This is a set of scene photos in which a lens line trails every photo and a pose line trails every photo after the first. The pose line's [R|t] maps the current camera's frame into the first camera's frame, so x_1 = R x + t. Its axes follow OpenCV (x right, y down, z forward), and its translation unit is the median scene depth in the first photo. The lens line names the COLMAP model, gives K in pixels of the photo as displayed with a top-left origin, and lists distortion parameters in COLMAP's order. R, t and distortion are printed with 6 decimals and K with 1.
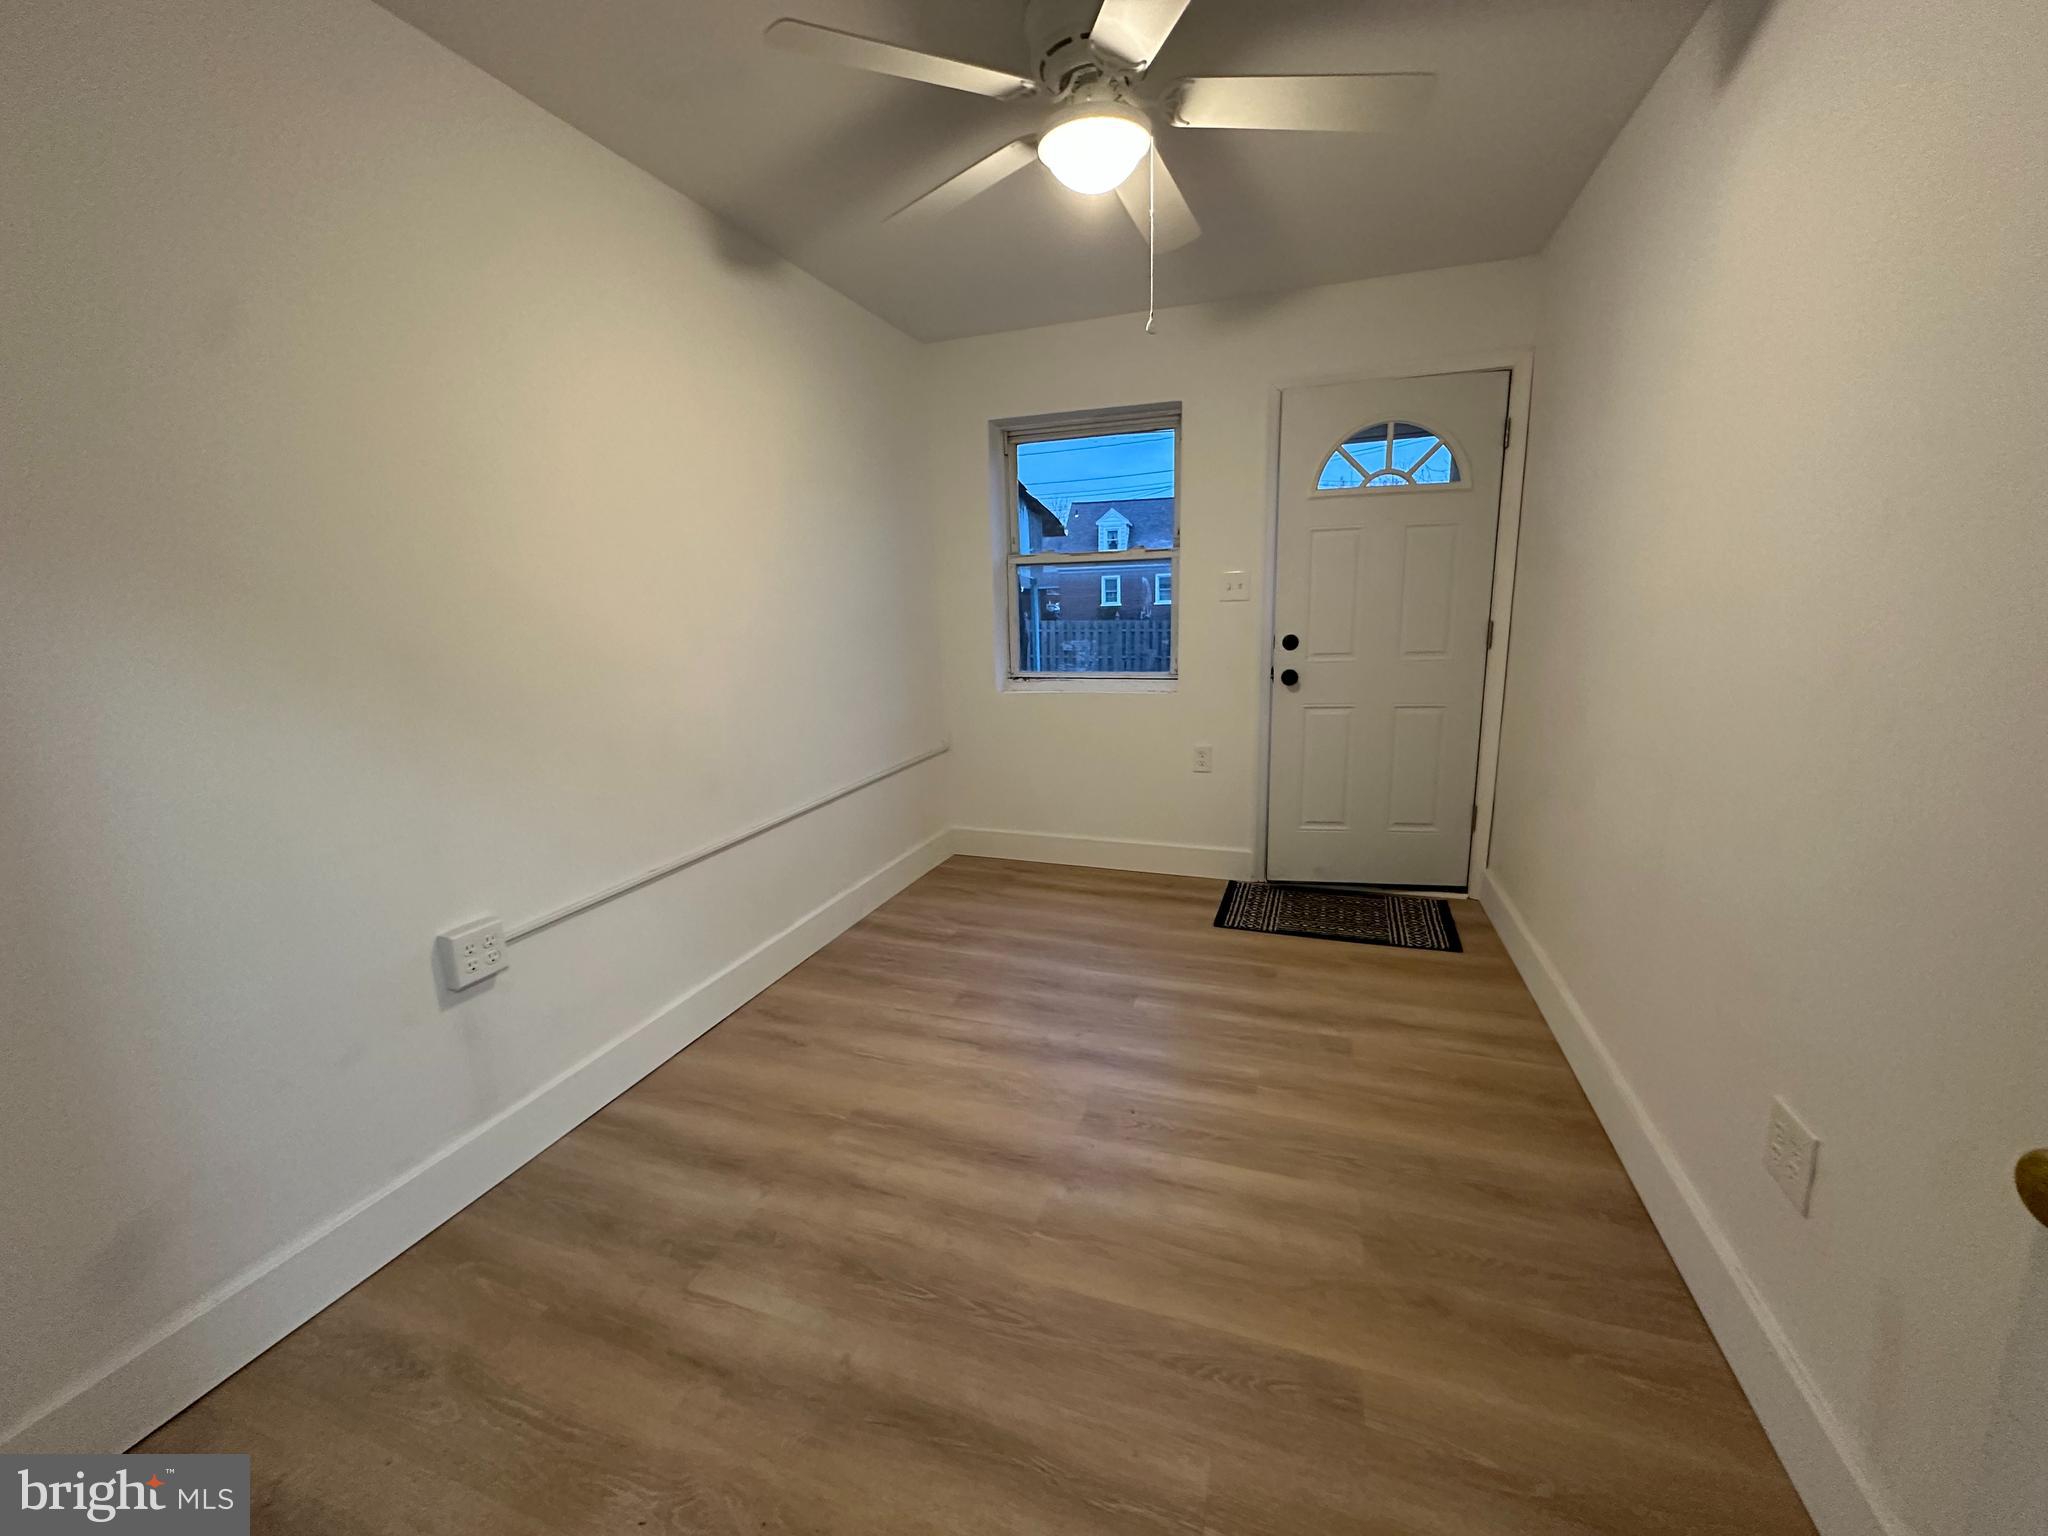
lens RADIAL K [[809.0, 0, 1024.0], [0, 809.0, 768.0], [0, 0, 1]] dist [0.001898, 0.000256]
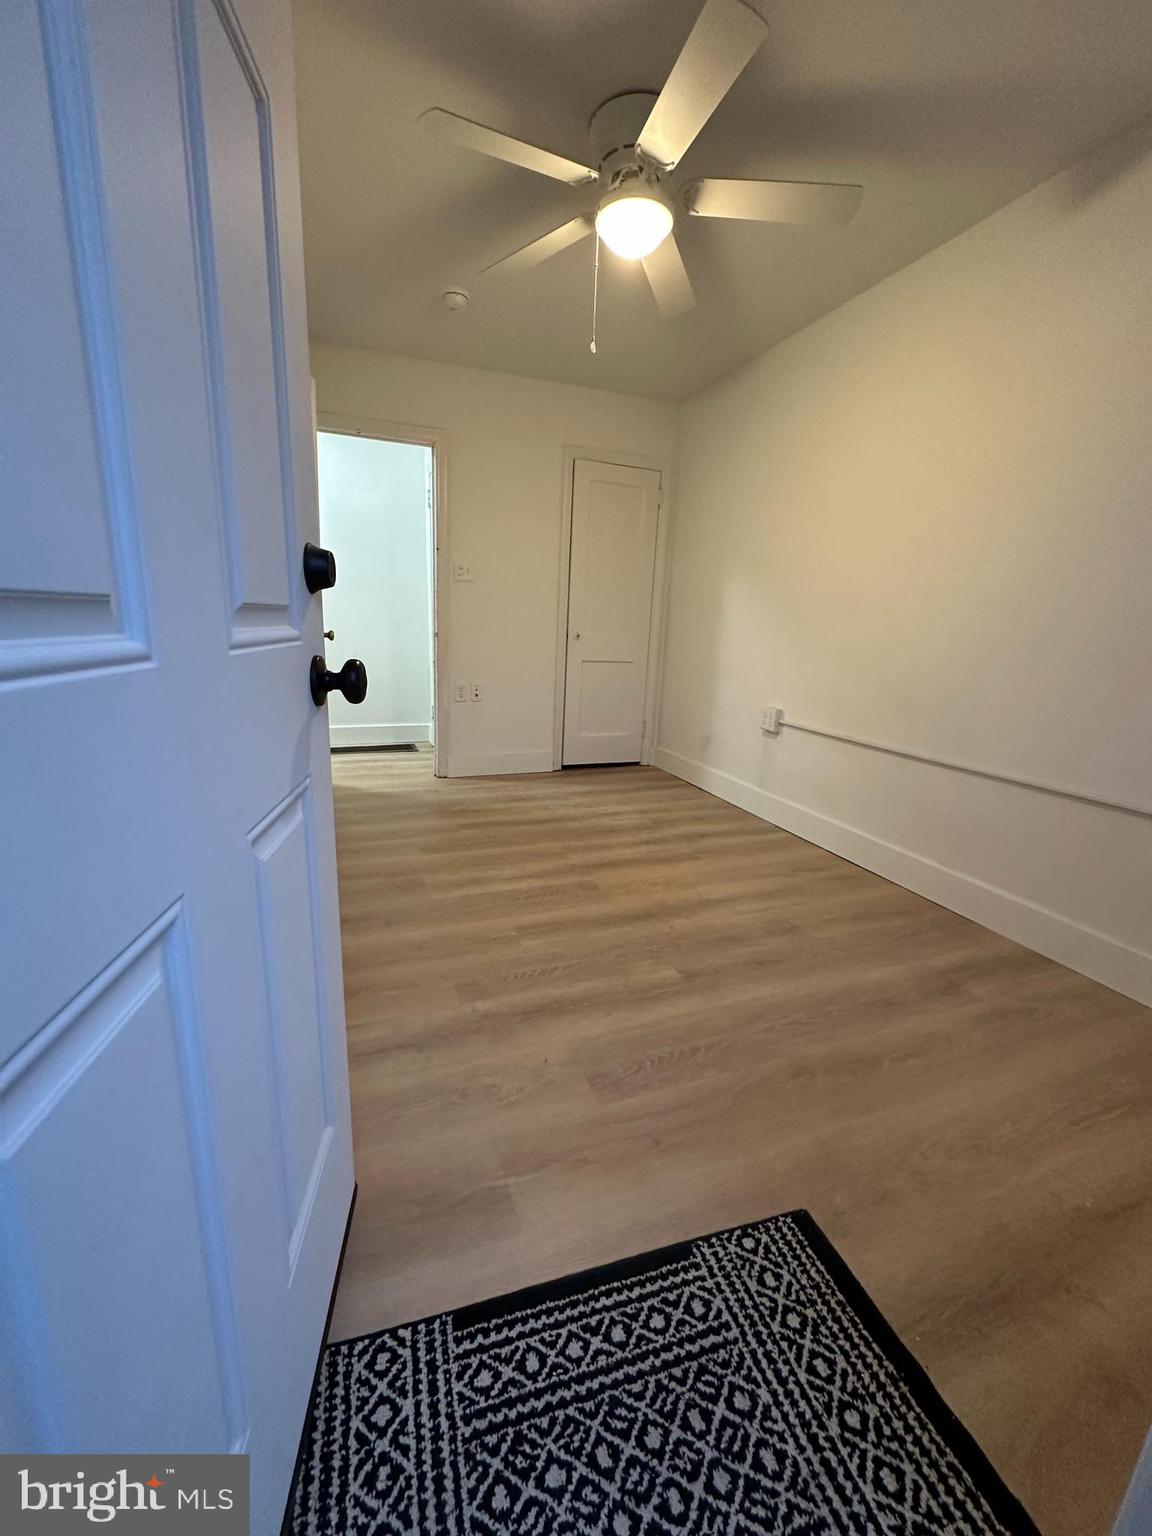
lens RADIAL K [[606.7, 0, 574.7], [0, 606.7, 762.2], [0, 0, 1]] dist [0.001898, 0.000256]
pose [[-0.760809, 0.142364, -0.633169, 0.668321], [-0.156081, 0.906866, 0.391449, -0.197430], [0.629927, 0.396643, -0.667732, 1.356851]]
